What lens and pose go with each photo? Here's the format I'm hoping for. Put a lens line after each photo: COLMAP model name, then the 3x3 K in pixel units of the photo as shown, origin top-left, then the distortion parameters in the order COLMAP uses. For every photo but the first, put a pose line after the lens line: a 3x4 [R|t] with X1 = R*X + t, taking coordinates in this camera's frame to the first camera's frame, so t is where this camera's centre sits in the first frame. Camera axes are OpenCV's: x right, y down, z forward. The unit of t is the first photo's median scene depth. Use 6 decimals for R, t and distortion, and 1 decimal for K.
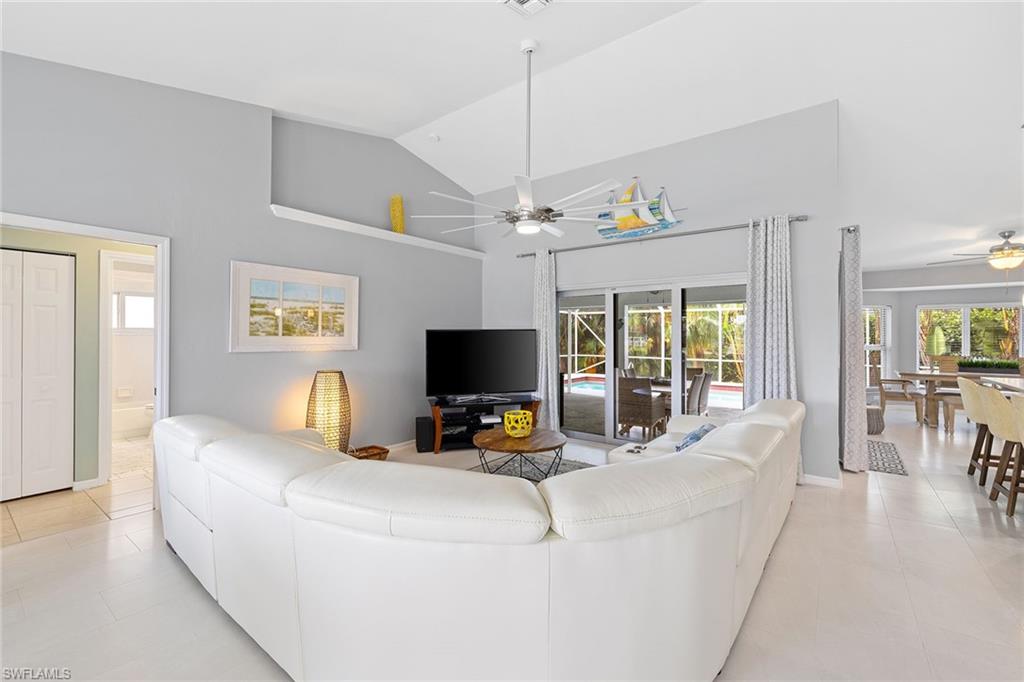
lens RADIAL K [[429.3, 0, 508.4], [0, 429.3, 334.7], [0, 0, 1]] dist [0.001910, -0.000239]
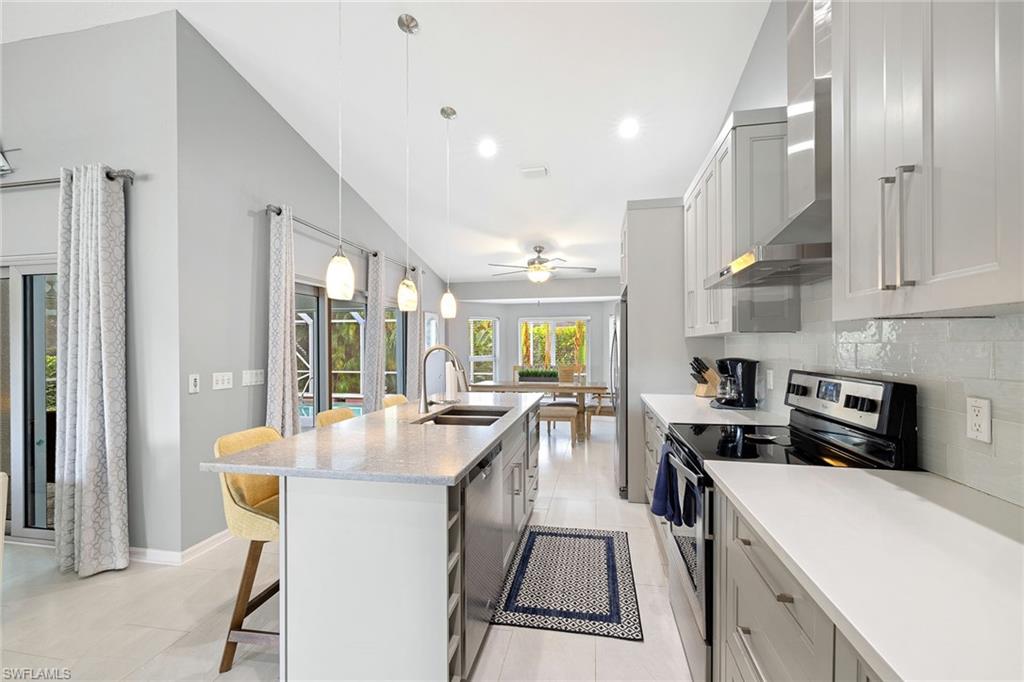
lens RADIAL K [[429.3, 0, 512.1], [0, 429.3, 344.2], [0, 0, 1]] dist [0.001910, -0.000239]
pose [[0.904307, -0.000876, 0.426882, 0.568141], [0.003650, 0.999977, -0.005680, 0.002847], [-0.426867, 0.006695, 0.904290, 0.073172]]
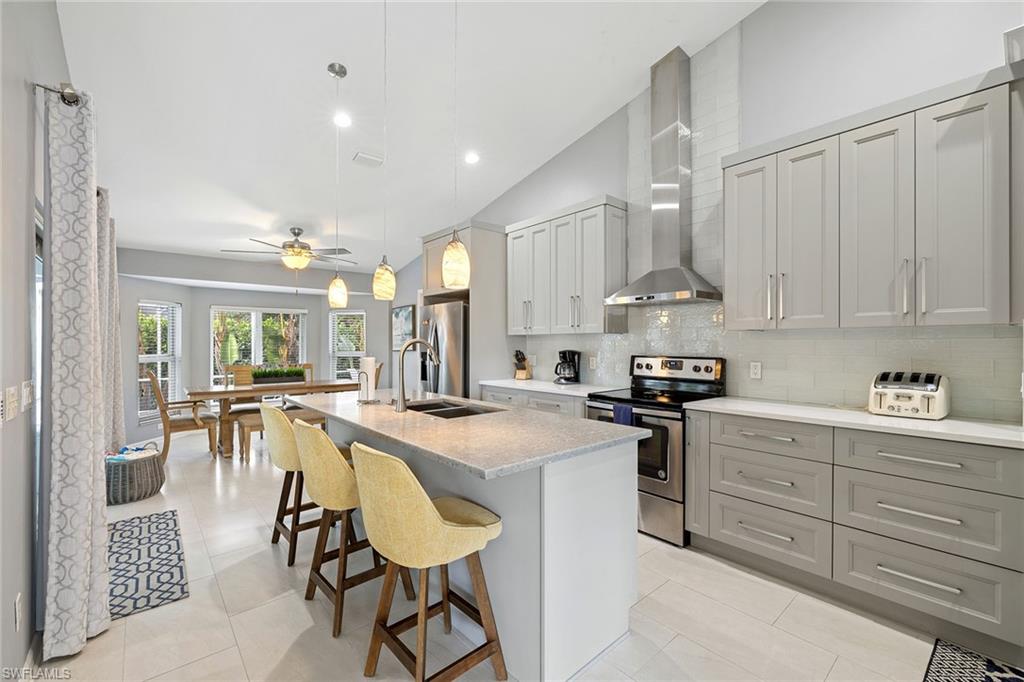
lens RADIAL K [[429.3, 0, 513.7], [0, 429.3, 342.7], [0, 0, 1]] dist [0.001910, -0.000239]
pose [[0.201264, 0.001242, 0.979536, 0.305885], [-0.001971, 0.999998, -0.000863, 0.003942], [-0.979535, -0.001756, 0.201266, 0.312327]]
